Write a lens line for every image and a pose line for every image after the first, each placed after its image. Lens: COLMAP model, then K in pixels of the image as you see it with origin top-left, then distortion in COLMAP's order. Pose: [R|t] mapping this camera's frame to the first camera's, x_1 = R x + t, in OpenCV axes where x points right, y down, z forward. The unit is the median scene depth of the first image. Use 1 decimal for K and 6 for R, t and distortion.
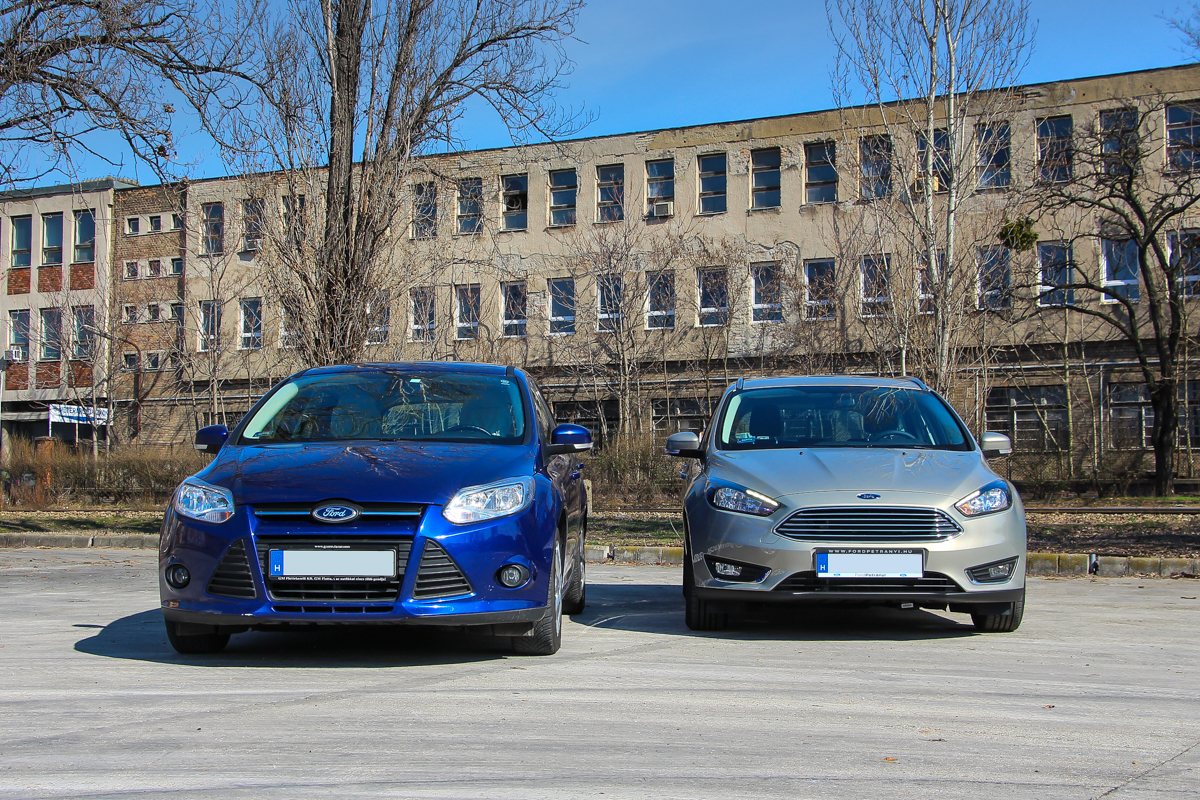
lens RADIAL K [[1839.9, 0, 600.0], [0, 1839.9, 400.0], [0, 0, 1]] dist [0.012236, 0.157109]
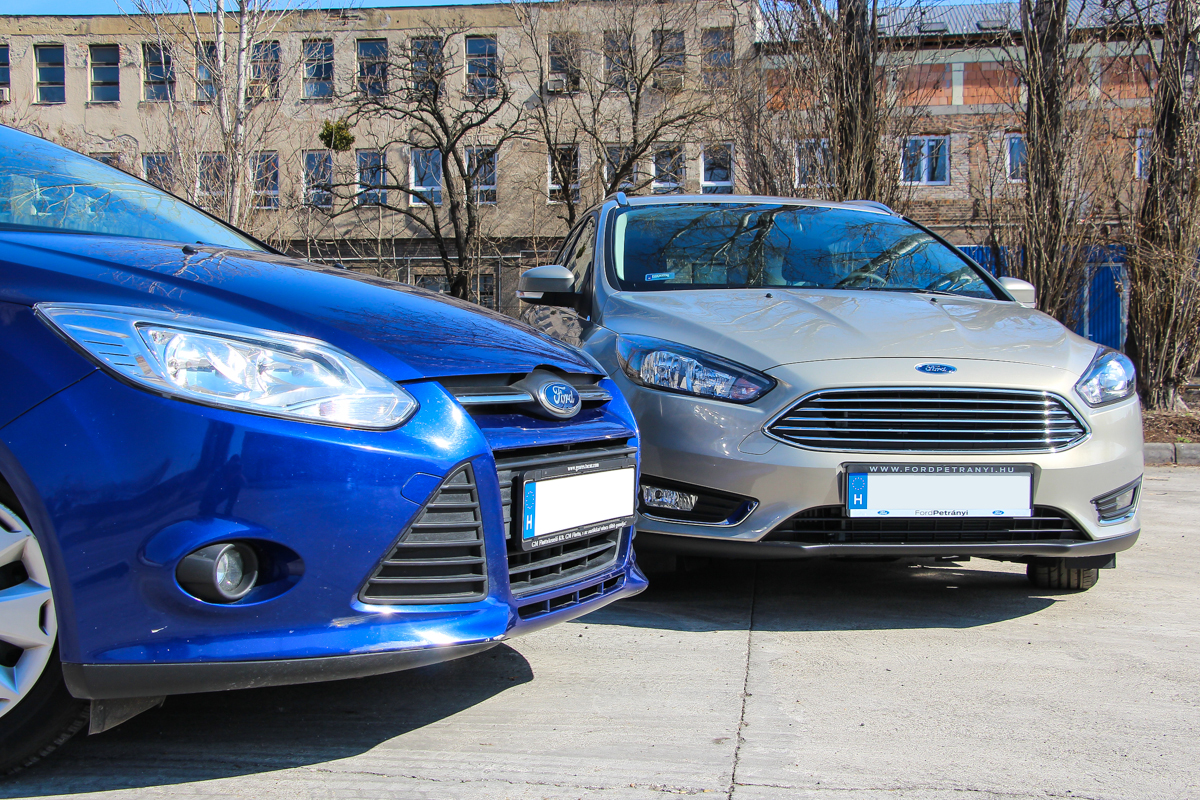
lens RADIAL K [[1450.0, 0, 600.0], [0, 1450.0, 400.0], [0, 0, 1]] dist [-0.090035, 0.507317]
pose [[0.923193, -0.005425, 0.384298, 0.035632], [-0.021629, 0.997583, 0.066040, 0.006954], [-0.383728, -0.069280, 0.920844, 0.121029]]
